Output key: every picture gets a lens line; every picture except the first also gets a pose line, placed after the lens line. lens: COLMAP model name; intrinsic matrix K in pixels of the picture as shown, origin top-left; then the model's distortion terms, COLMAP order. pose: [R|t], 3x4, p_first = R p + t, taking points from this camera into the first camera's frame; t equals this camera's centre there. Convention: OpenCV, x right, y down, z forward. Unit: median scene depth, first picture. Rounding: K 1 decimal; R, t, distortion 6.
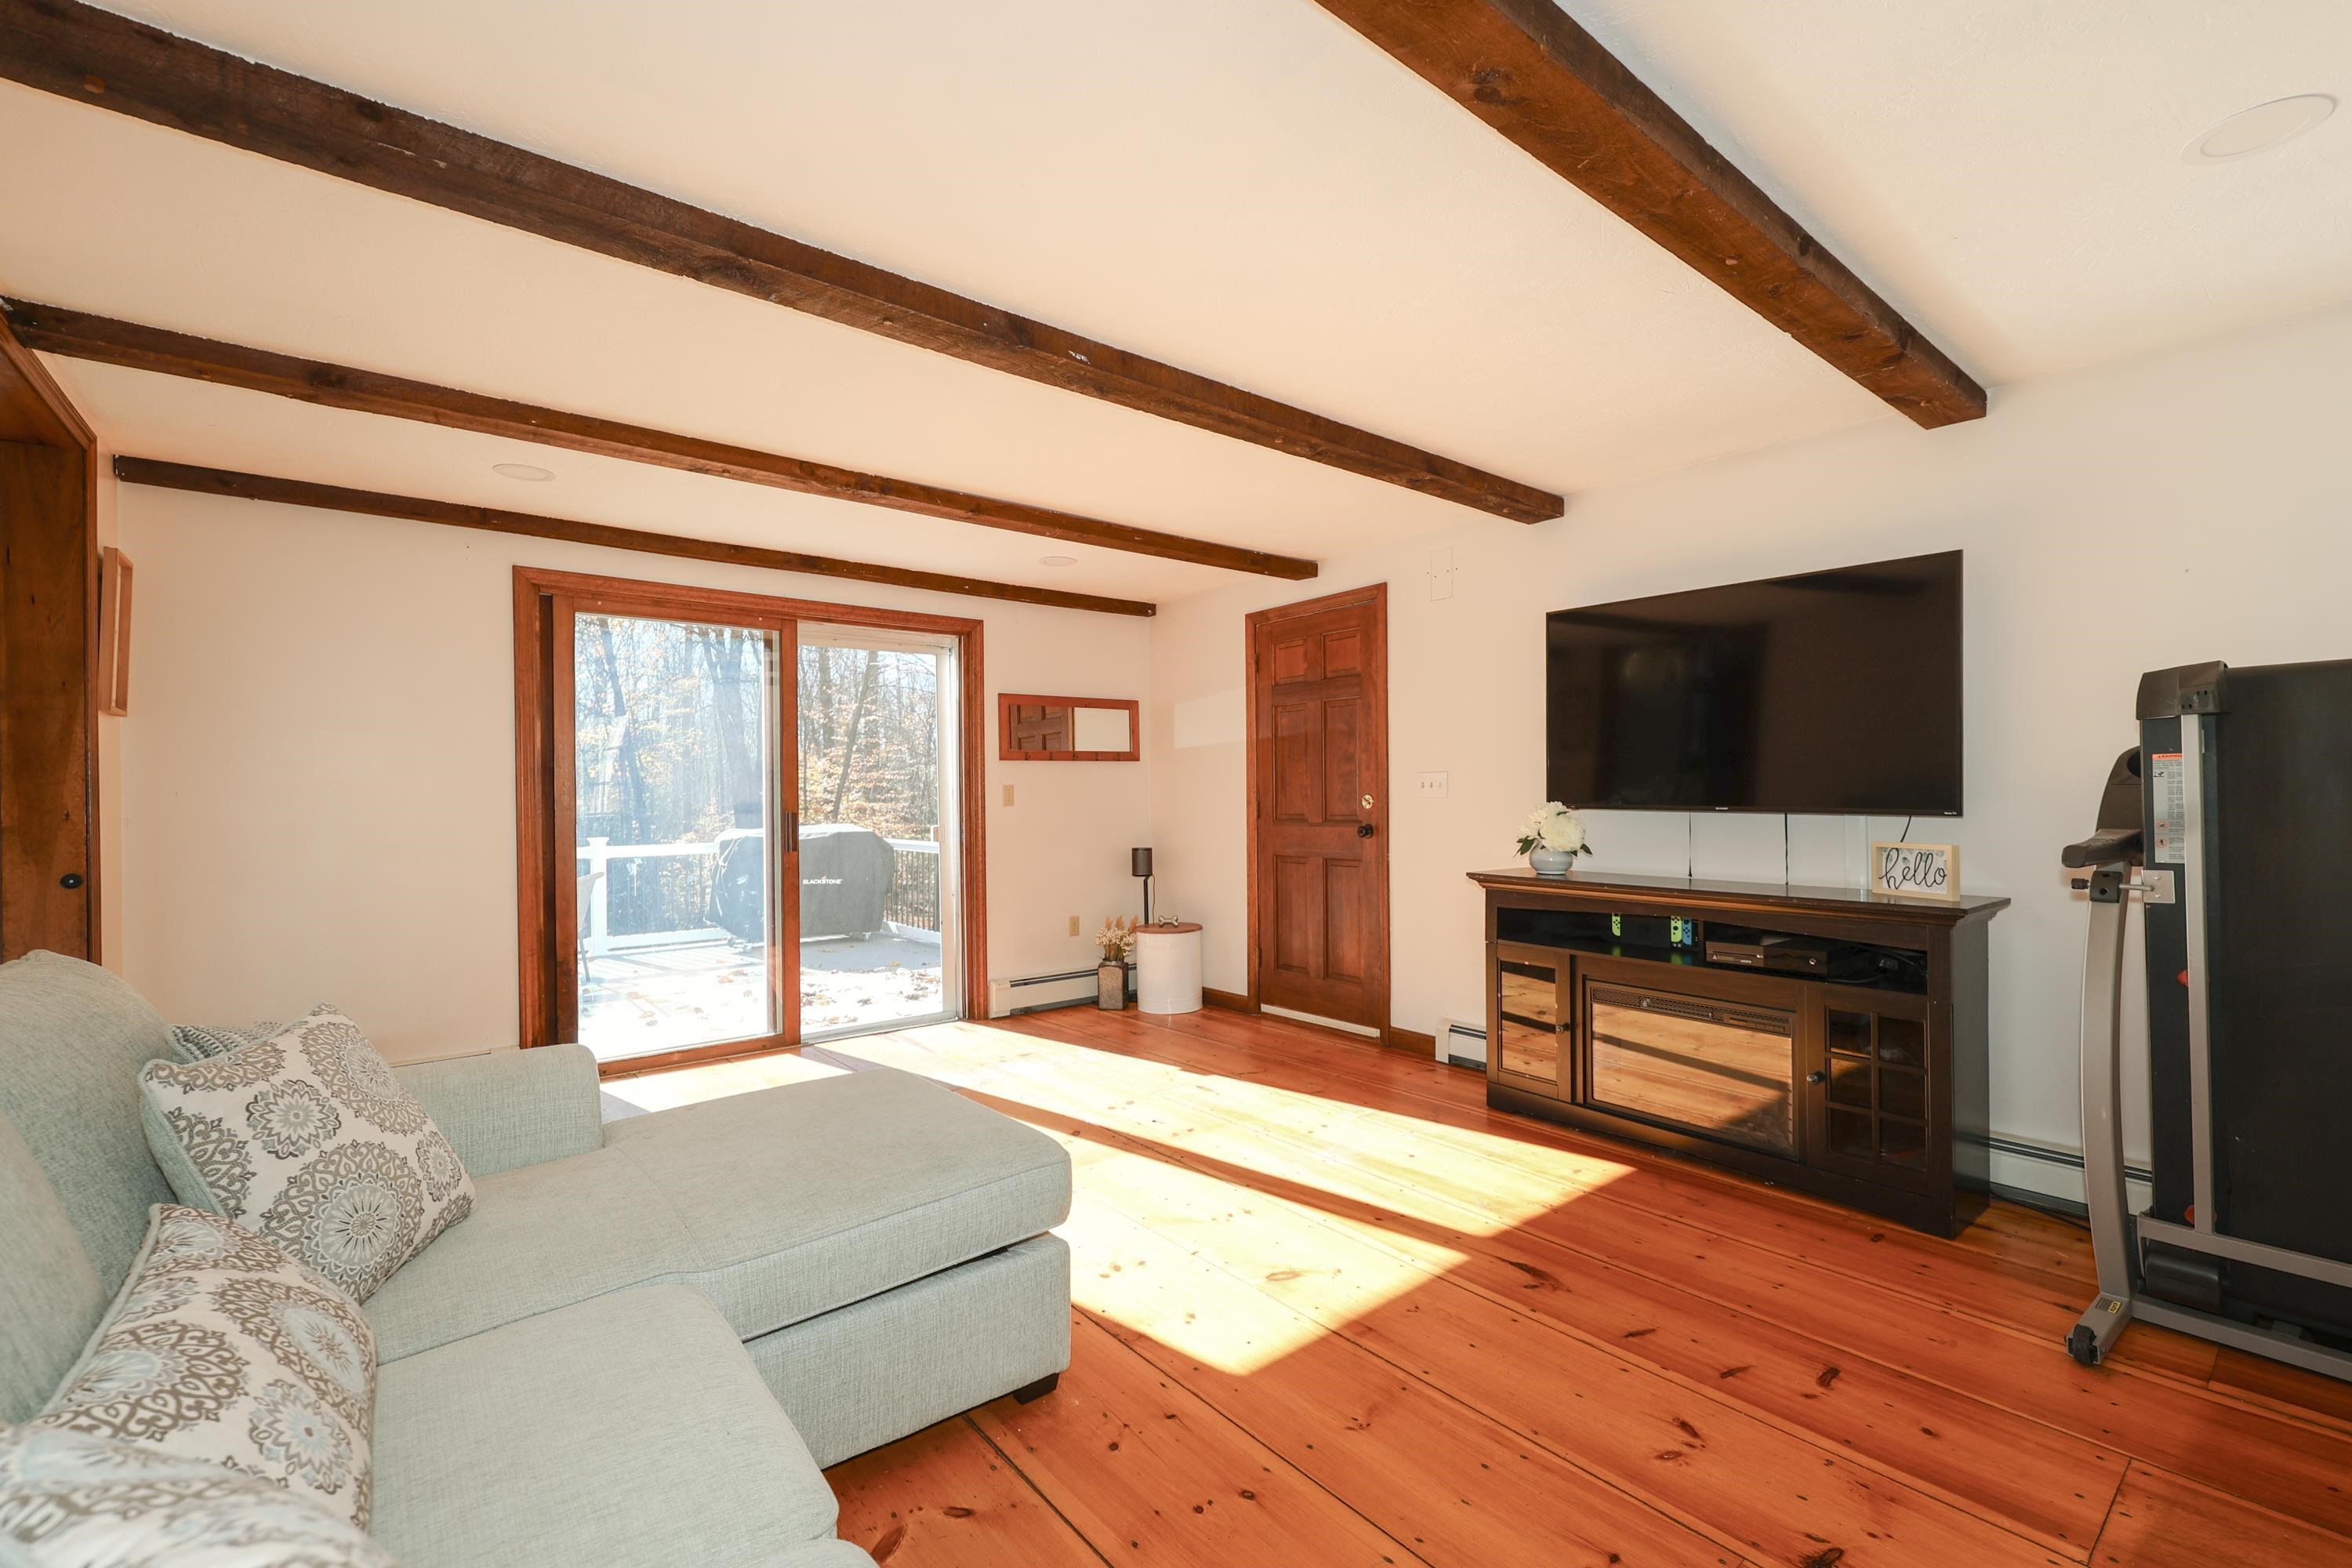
lens RADIAL K [[999.3, 0, 1176.0], [0, 999.3, 784.0], [0, 0, 1]] dist [0.002730, 0.000604]
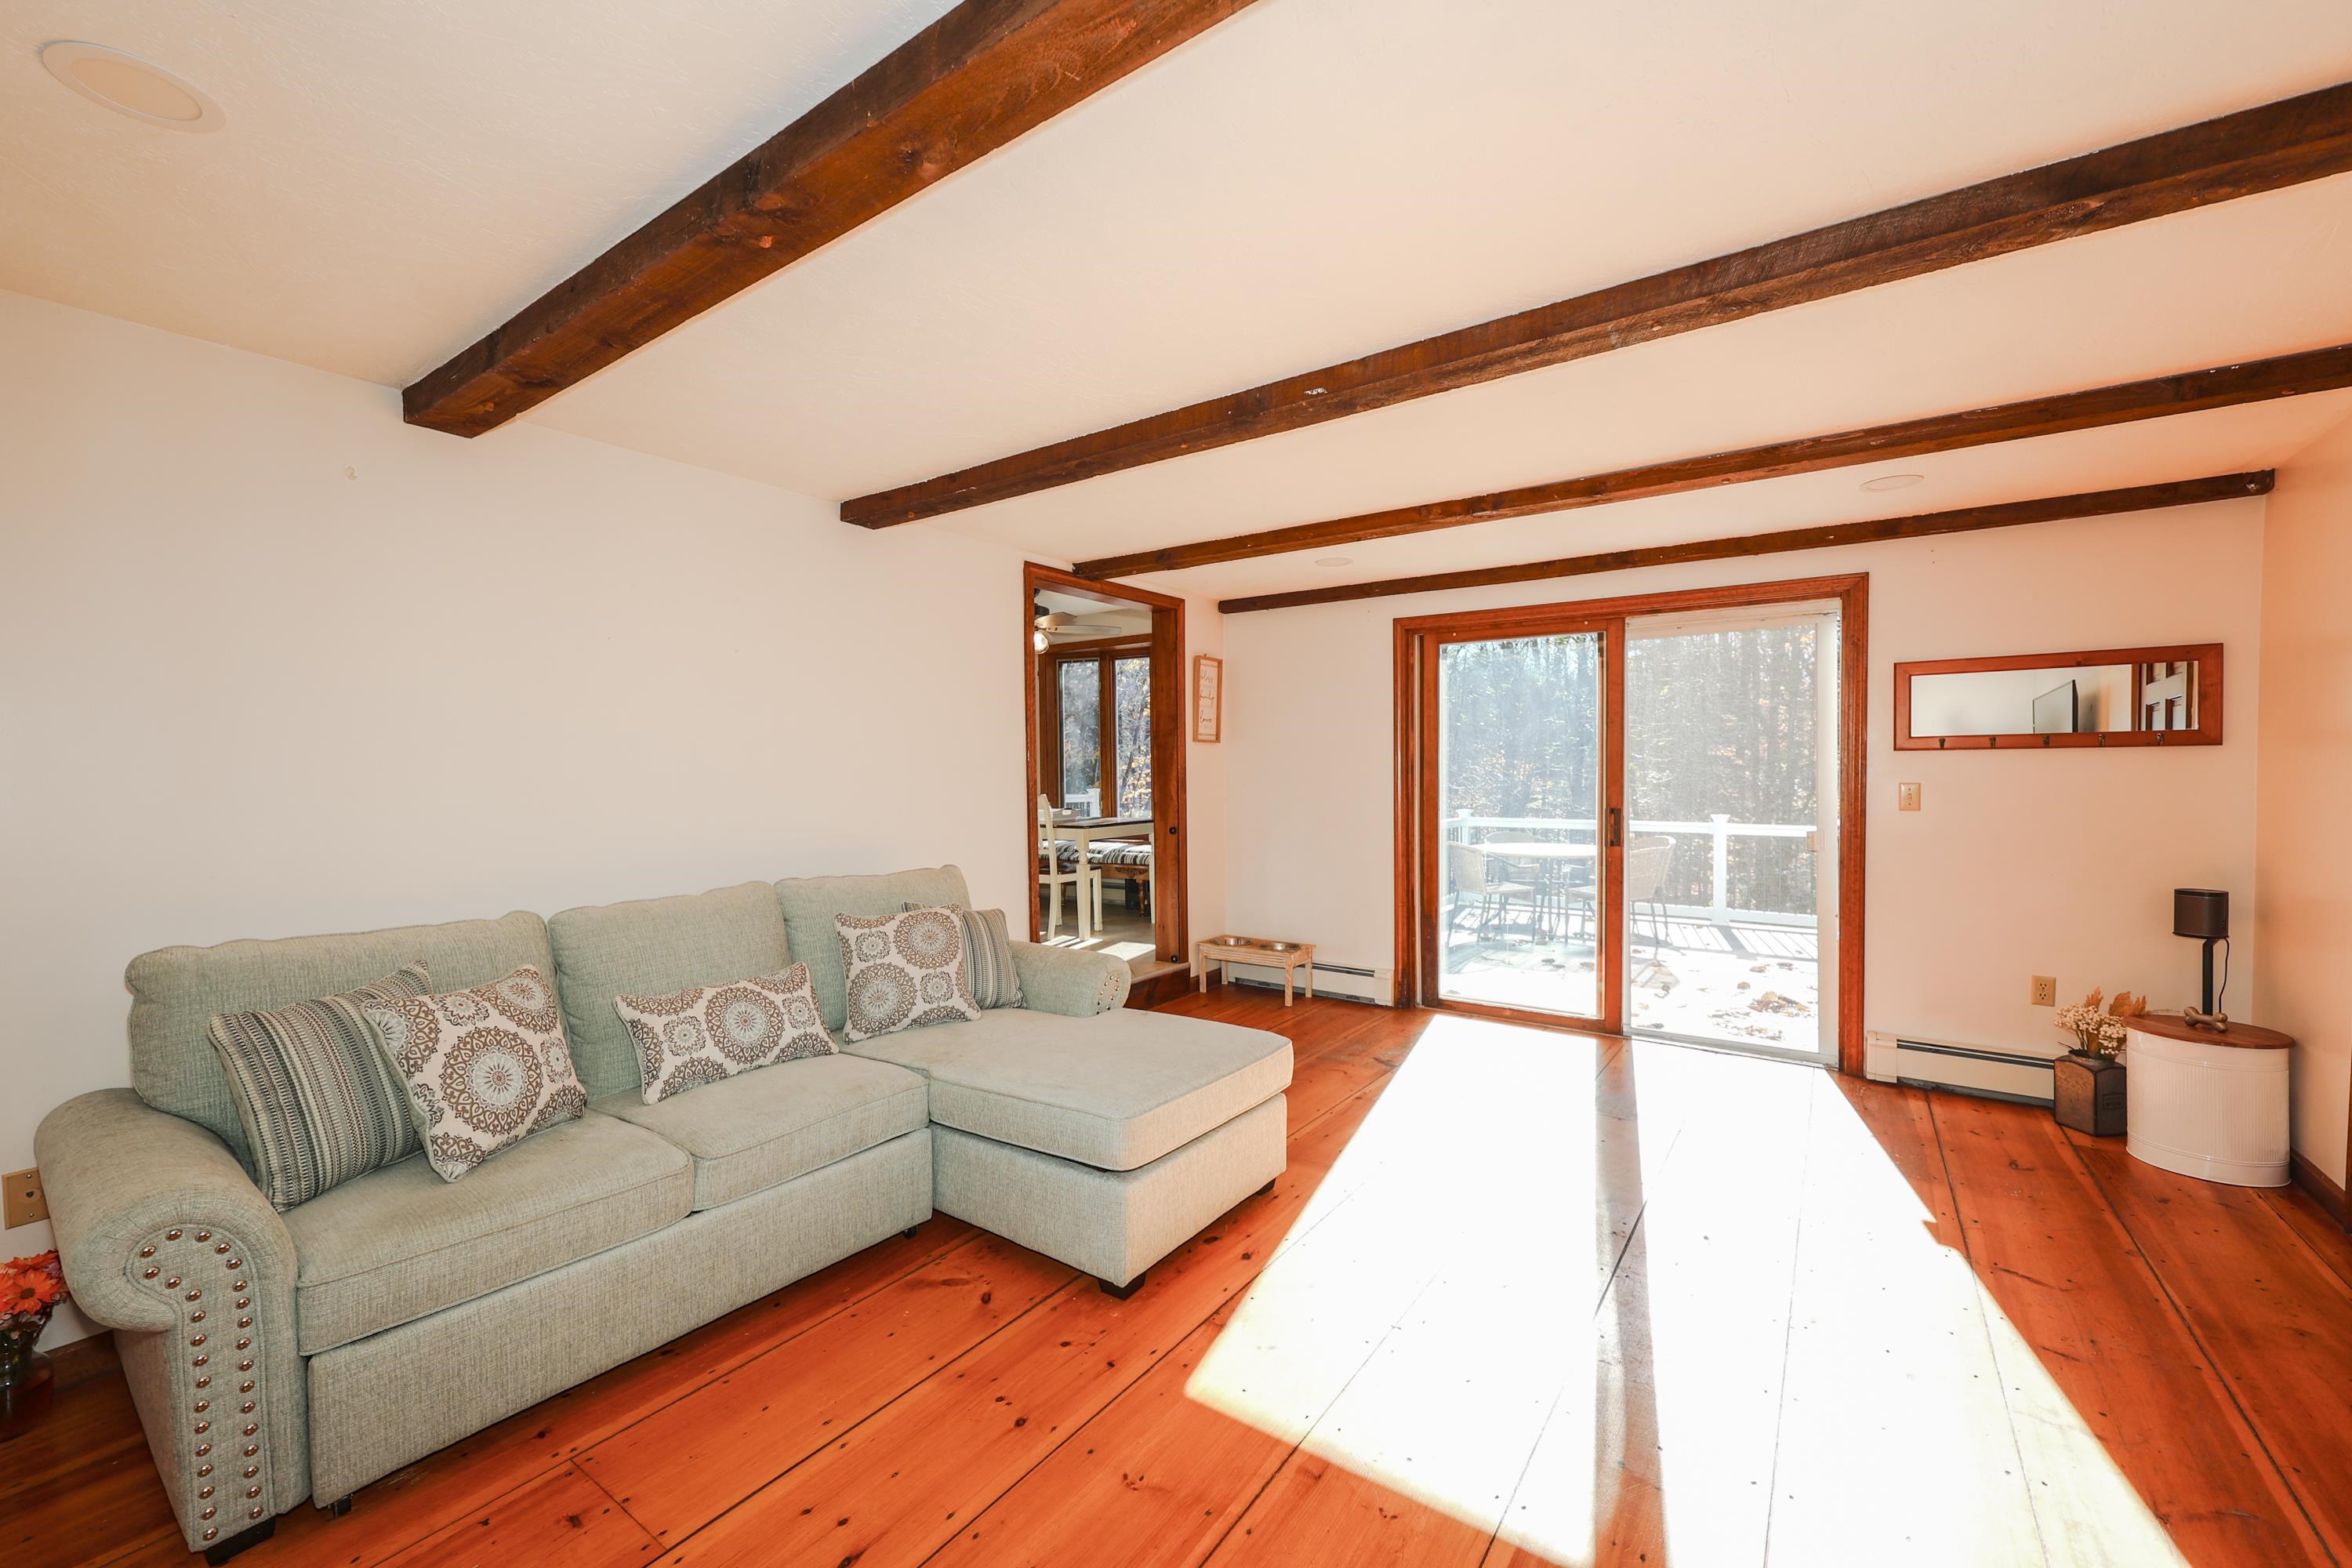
lens RADIAL K [[941.9, 0, 1176.0], [0, 941.9, 784.0], [0, 0, 1]] dist [-0.008657, 0.000058]
pose [[0.267245, 0.024859, -0.963308, 0.548122], [0.013003, 0.999483, 0.029399, -0.039732], [0.963541, -0.020383, 0.266784, 0.413156]]
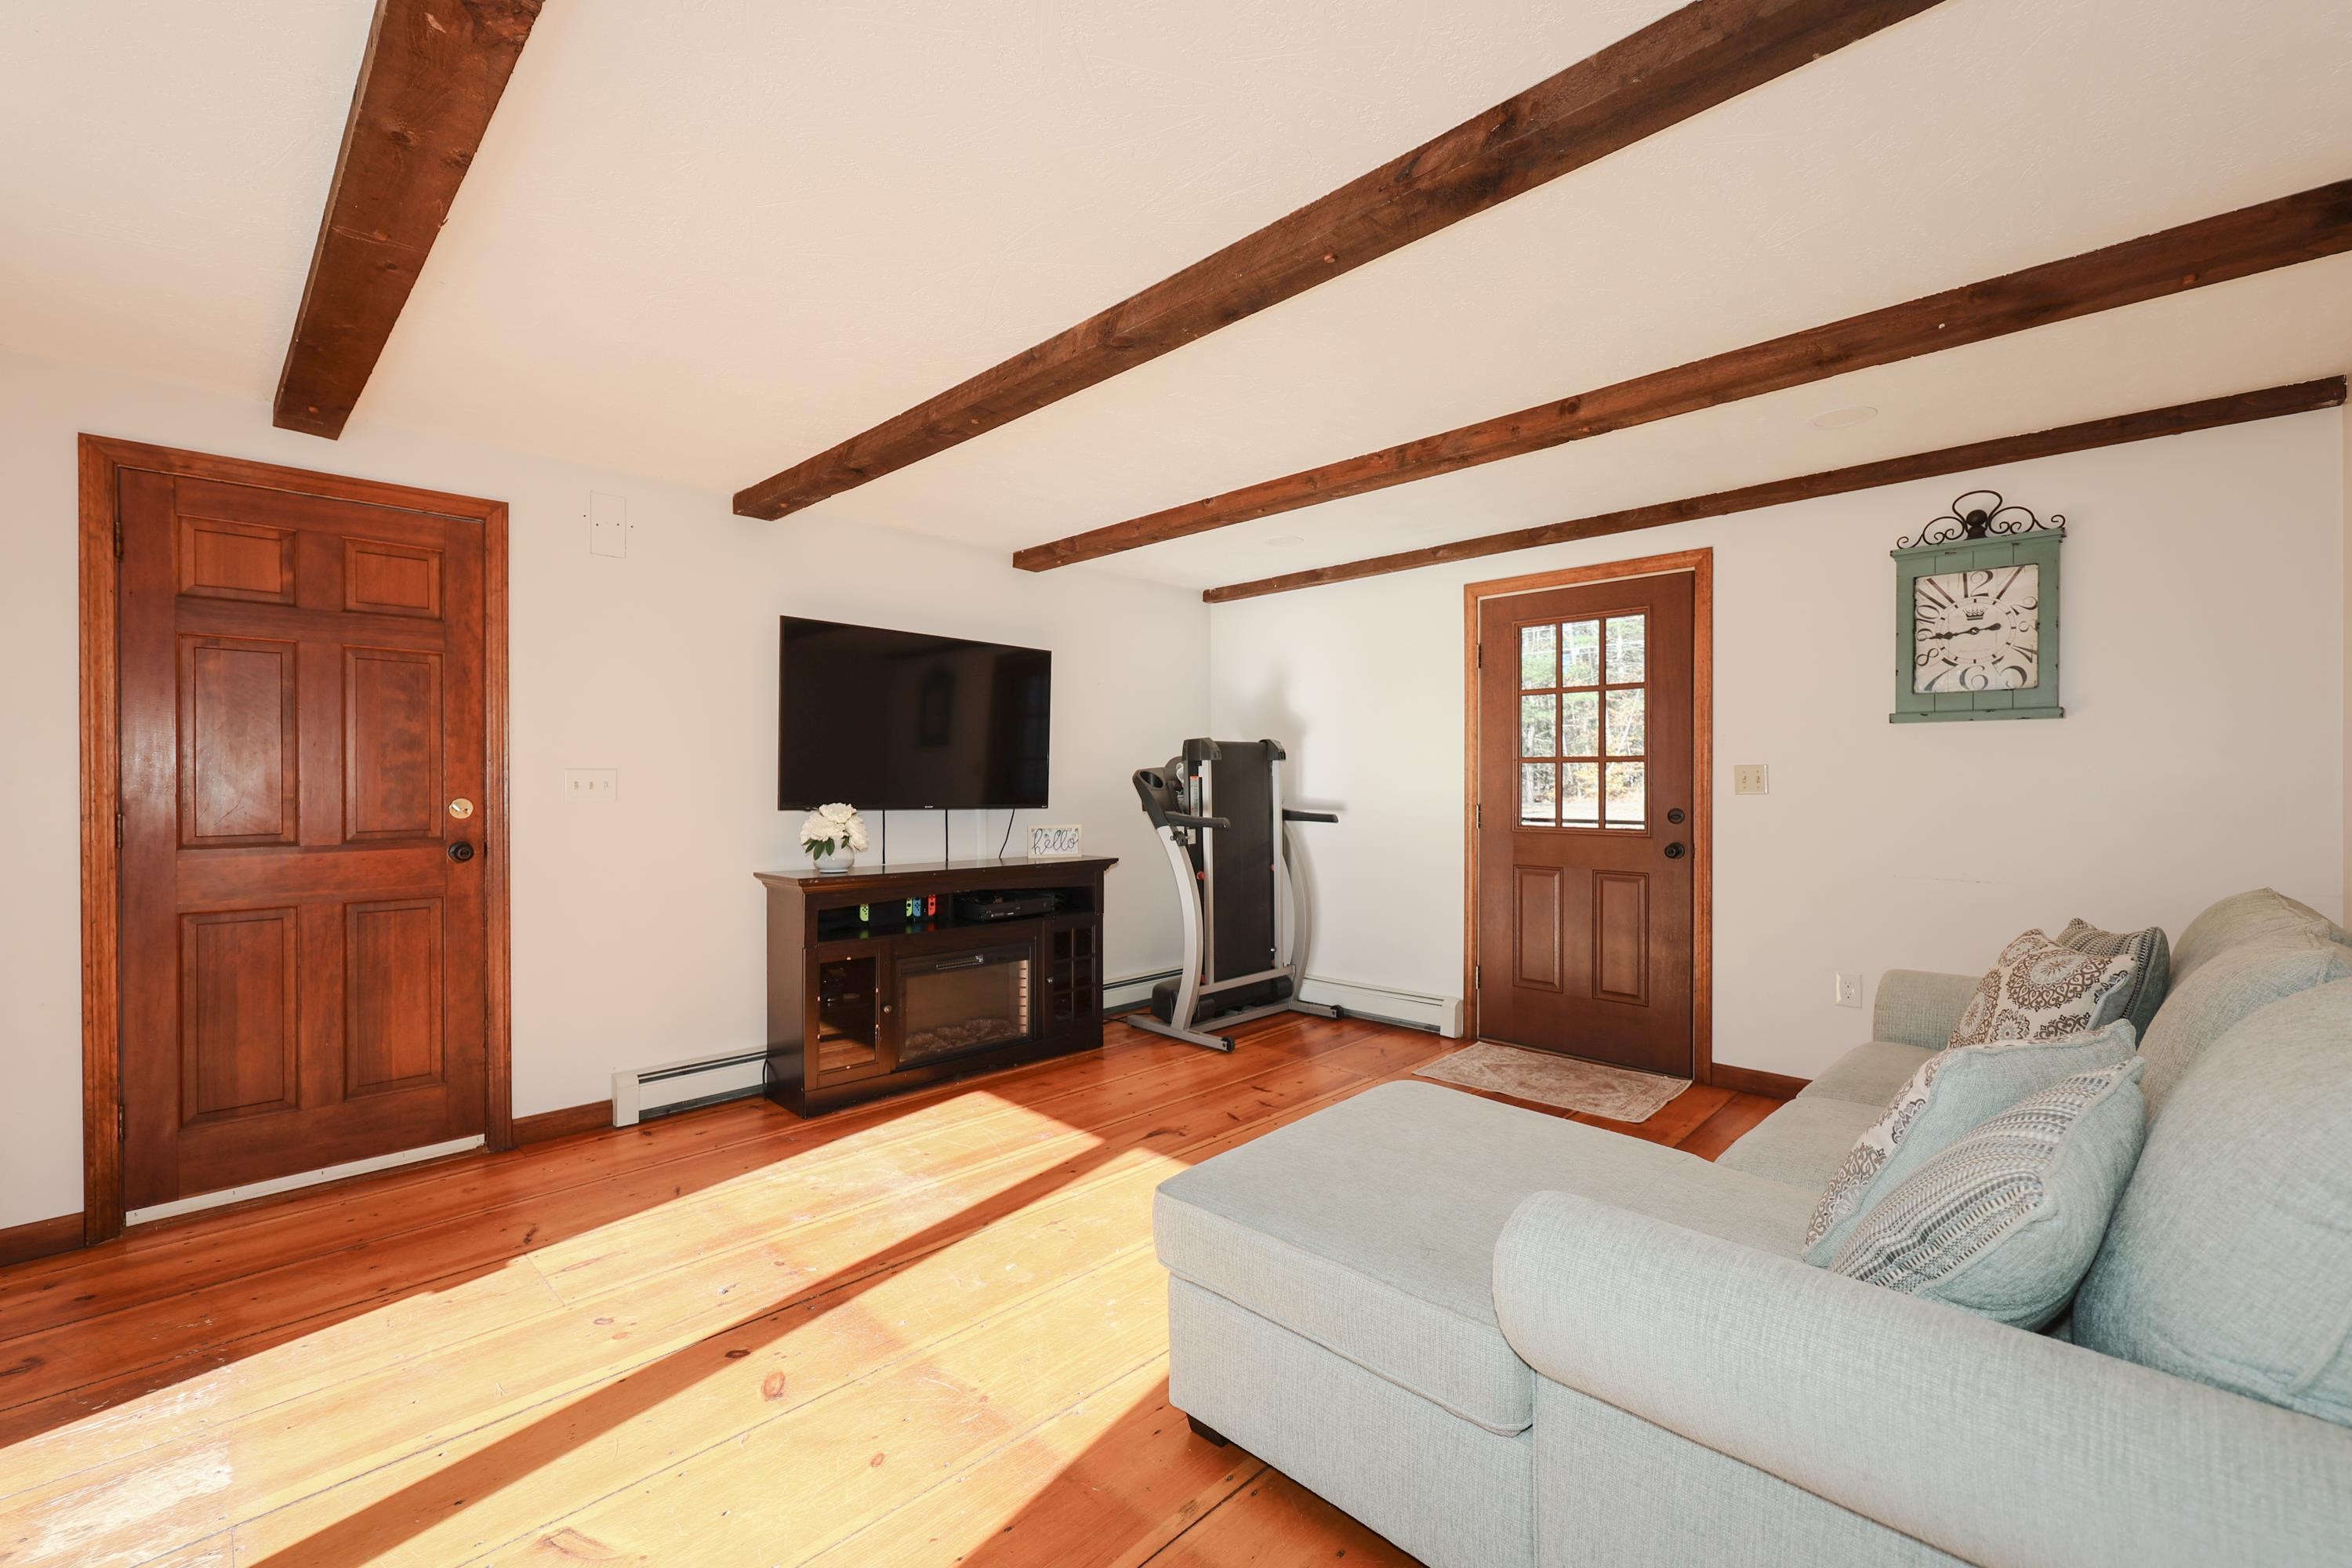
lens RADIAL K [[999.3, 0, 1176.0], [0, 999.3, 784.0], [0, 0, 1]] dist [0.002730, 0.000604]
pose [[-0.124366, 0.007846, 0.992205, -0.713396], [-0.007709, 0.999931, -0.008874, 0.003174], [-0.992206, -0.008752, -0.124297, 0.778186]]
